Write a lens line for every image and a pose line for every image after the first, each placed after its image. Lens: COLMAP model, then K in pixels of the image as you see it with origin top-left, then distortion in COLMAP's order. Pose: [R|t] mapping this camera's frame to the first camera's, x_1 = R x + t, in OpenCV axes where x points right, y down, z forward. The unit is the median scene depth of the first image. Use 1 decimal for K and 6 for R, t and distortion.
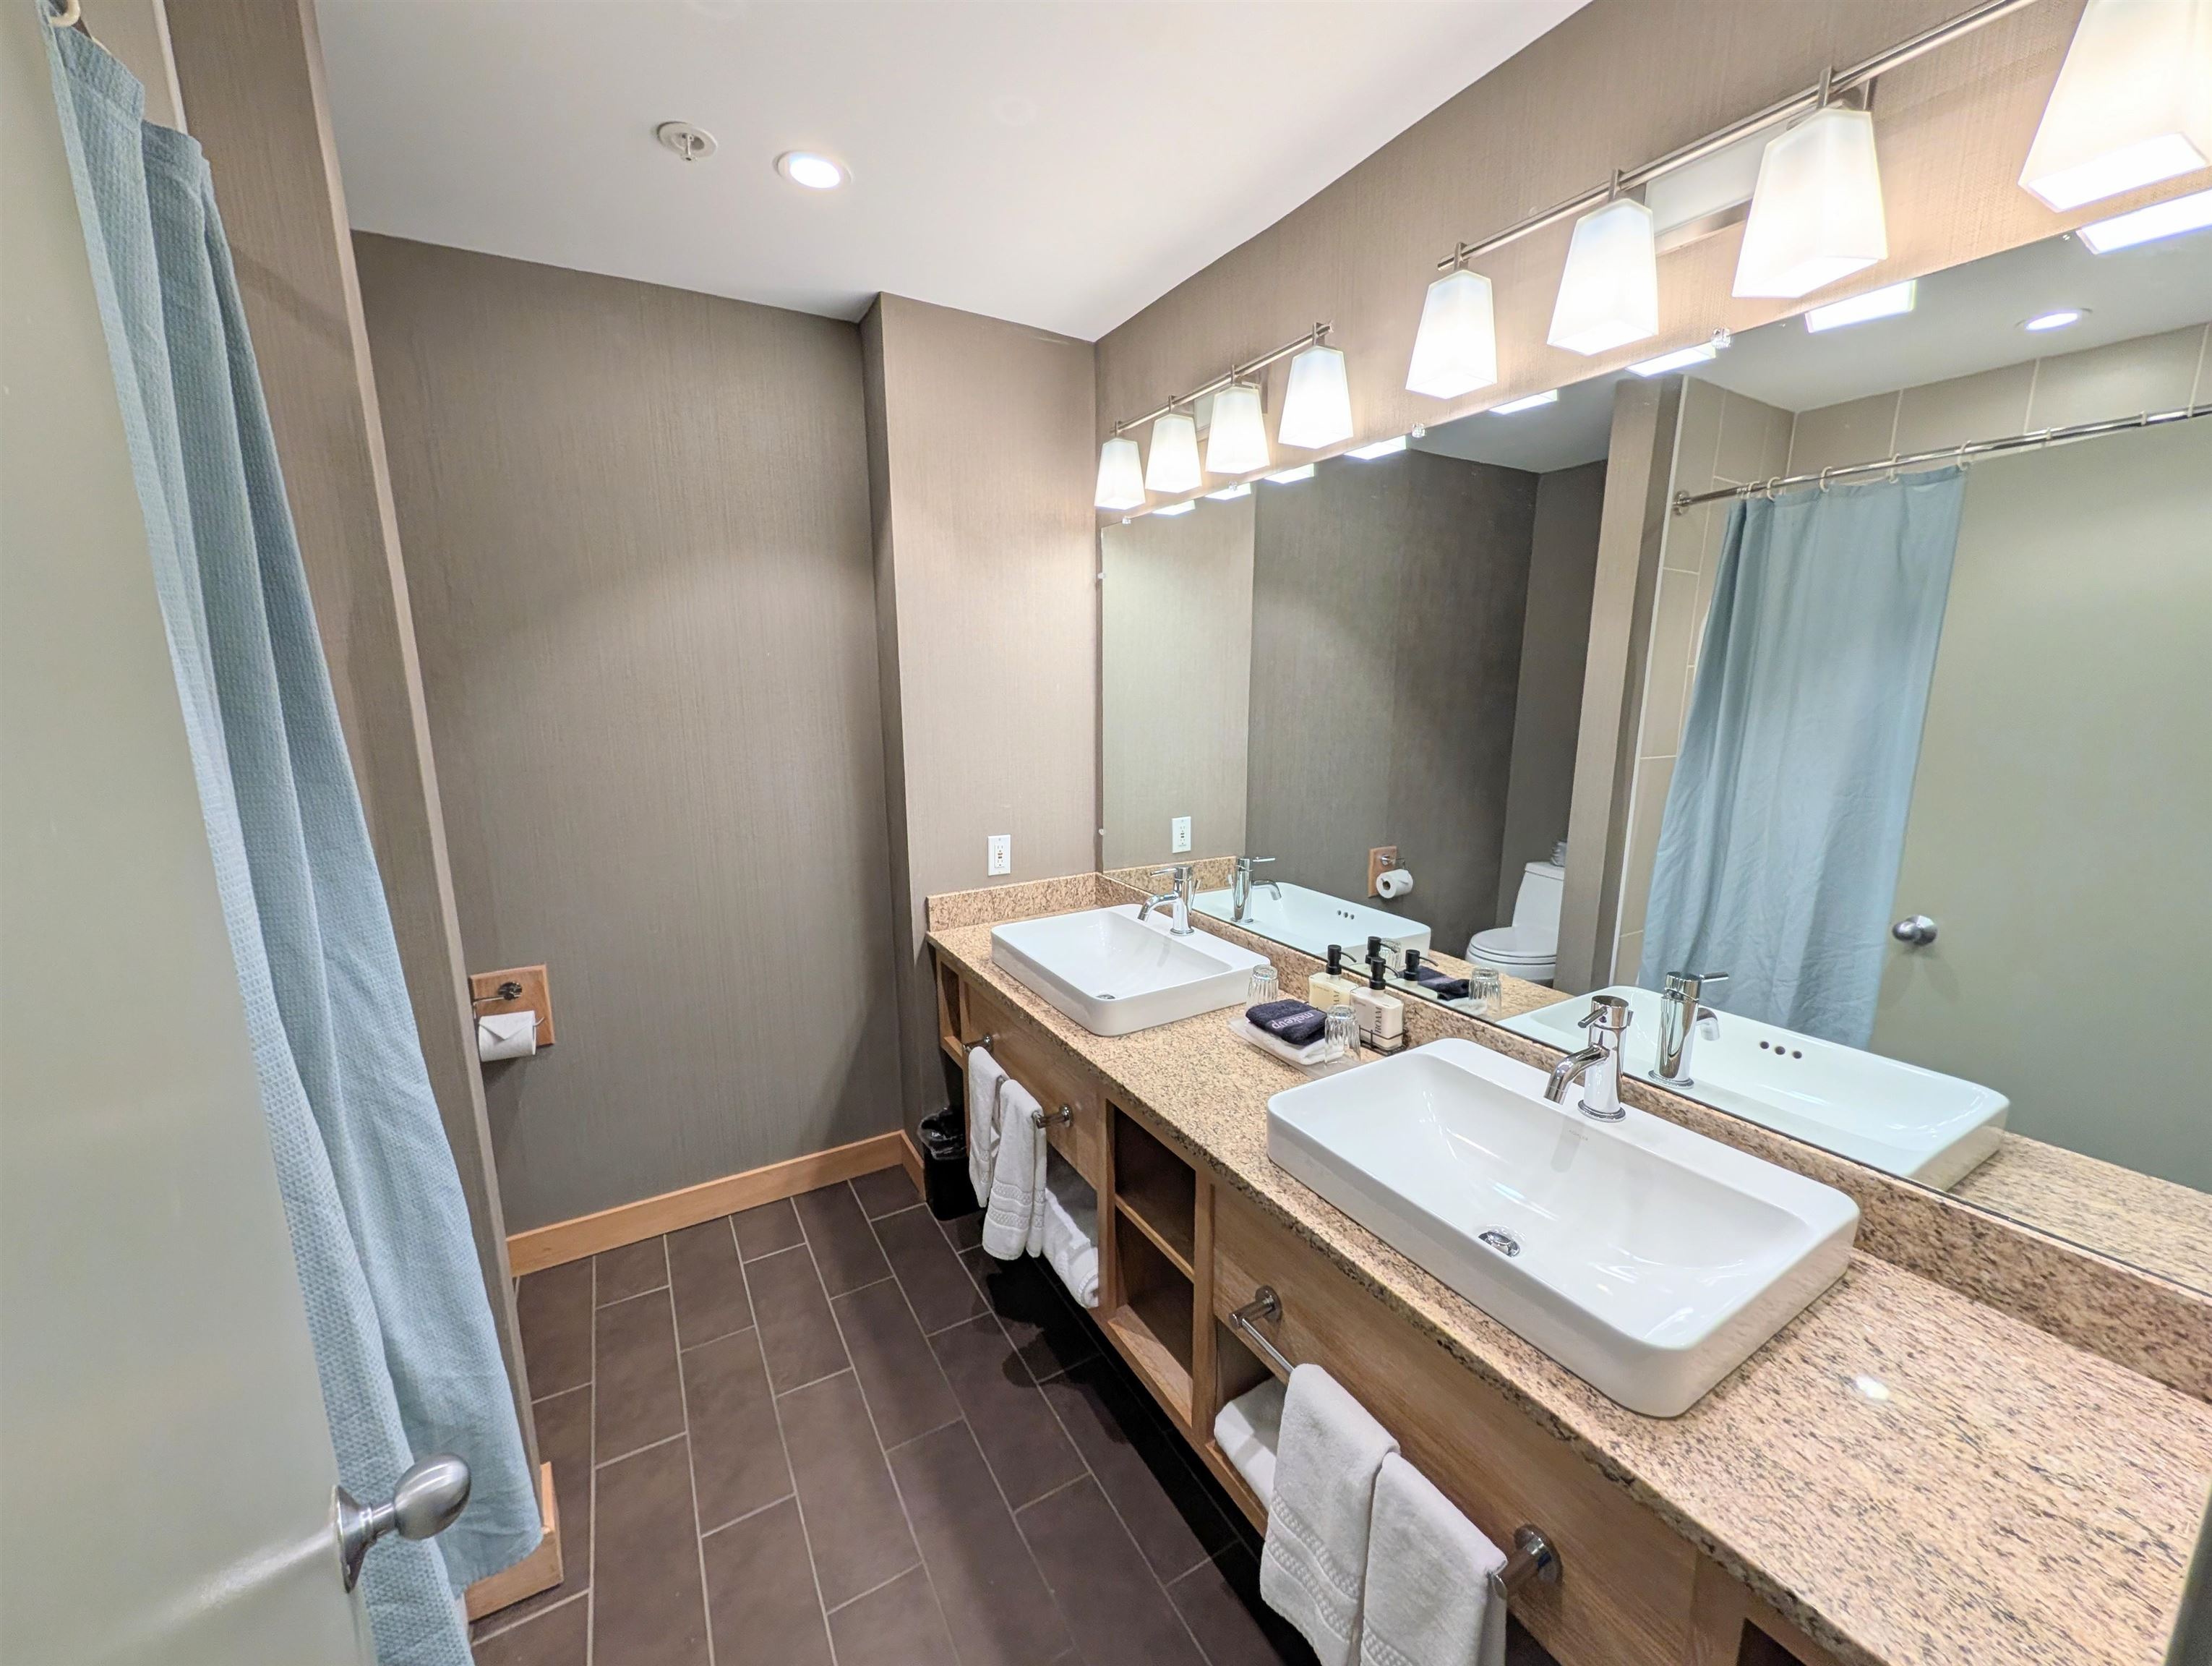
lens RADIAL K [[845.9, 0, 1104.9], [0, 845.9, 839.9], [0, 0, 1]] dist [-0.002093, 0.000441]
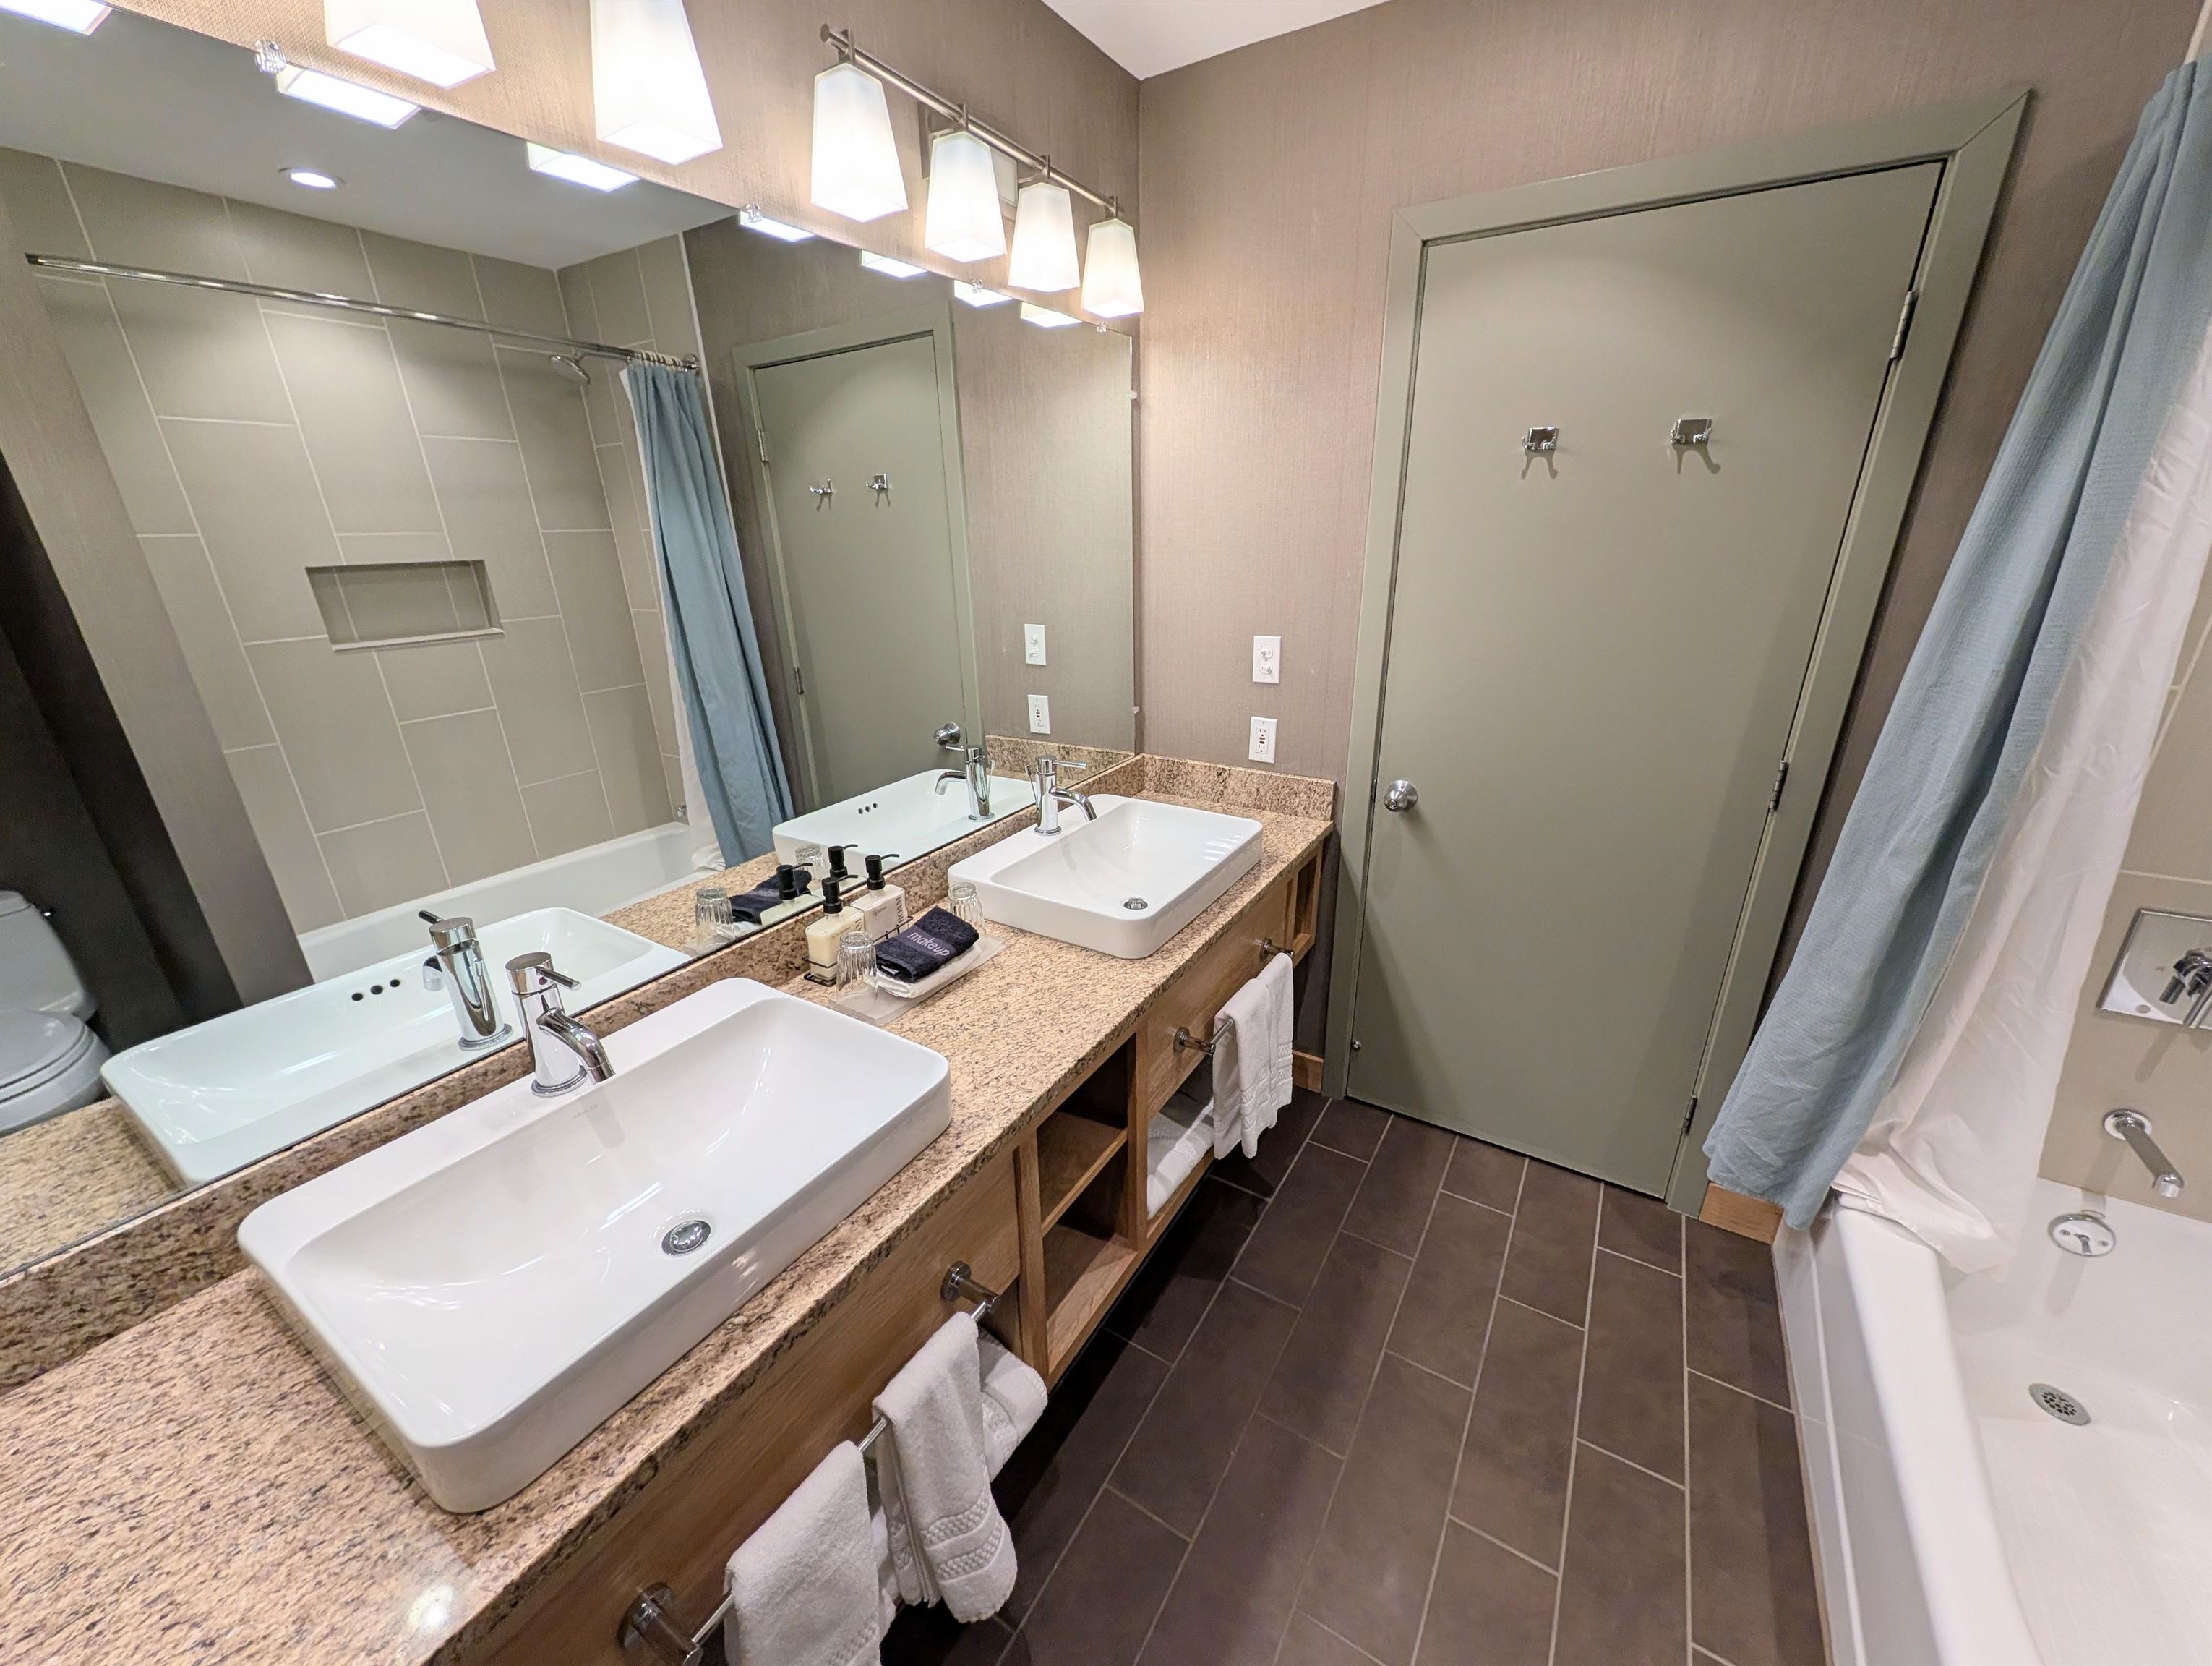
lens RADIAL K [[845.9, 0, 1111.9], [0, 845.9, 844.3], [0, 0, 1]] dist [-0.002093, 0.000441]
pose [[-0.461729, -0.304732, 0.833034, -0.551667], [0.186266, 0.884887, 0.426942, -0.213070], [-0.867243, 0.352298, -0.351817, 1.068022]]
